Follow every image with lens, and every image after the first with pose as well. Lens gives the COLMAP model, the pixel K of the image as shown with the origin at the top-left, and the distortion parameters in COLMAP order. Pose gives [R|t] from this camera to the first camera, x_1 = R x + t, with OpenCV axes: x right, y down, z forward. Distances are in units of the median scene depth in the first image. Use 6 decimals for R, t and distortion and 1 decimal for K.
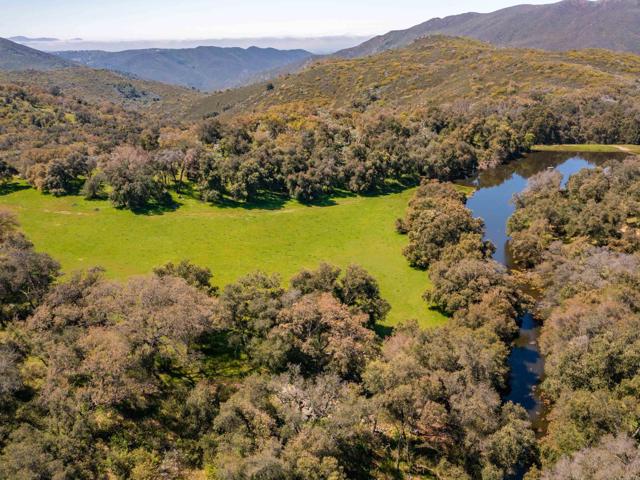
lens RADIAL K [[581.2, 0, 303.0], [0, 581.2, 238.3], [0, 0, 1]] dist [-0.010014, 0.024536]
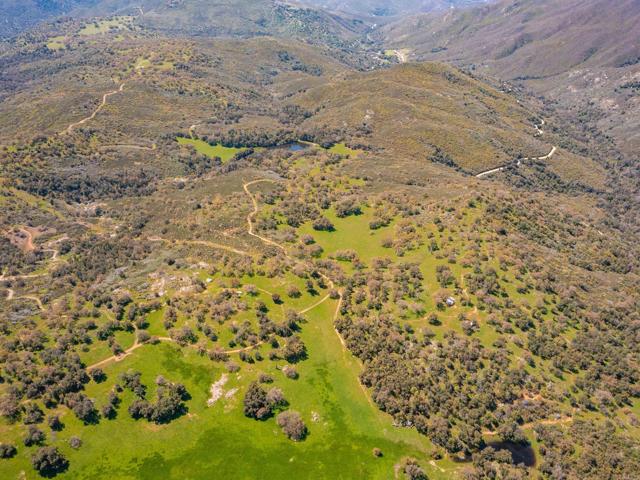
lens RADIAL K [[574.7, 0, 320.0], [0, 574.7, 240.0], [0, 0, 1]] dist [-0.000672, 0.002123]
pose [[0.935866, 0.203972, -0.287317, 0.139919], [-0.149803, 0.968375, 0.199522, -0.022751], [0.318927, -0.143685, 0.936824, -0.232951]]
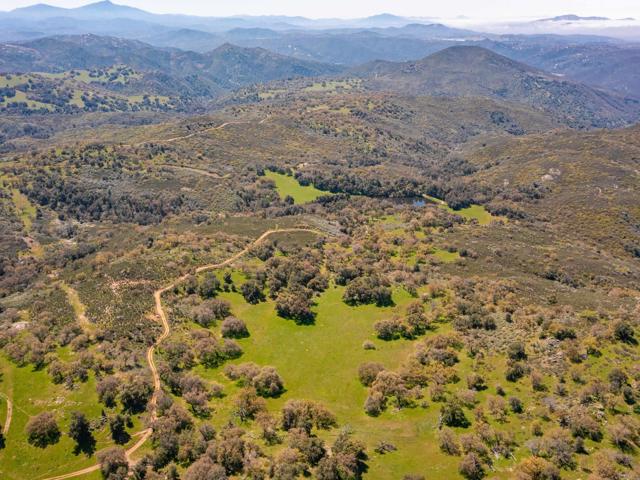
lens RADIAL K [[581.2, 0, 303.0], [0, 581.2, 238.3], [0, 0, 1]] dist [-0.010014, 0.024536]
pose [[0.663986, 0.290168, -0.689148, 0.151838], [-0.261785, 0.953515, 0.149255, -0.016086], [0.700422, 0.081306, 0.709082, -0.118091]]
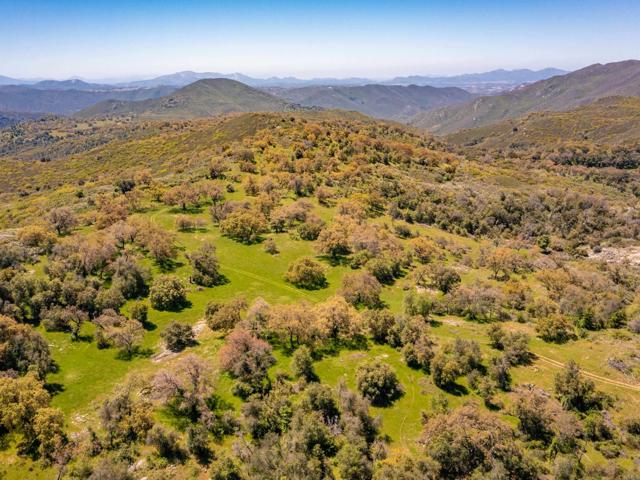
lens RADIAL K [[576.7, 0, 320.0], [0, 576.7, 240.0], [0, 0, 1]] dist [-0.000863, 0.002185]
pose [[0.979694, 0.061276, -0.190905, -0.045516], [-0.070322, 0.996683, -0.040968, 0.029132], [0.187761, 0.053561, 0.980753, -0.125982]]
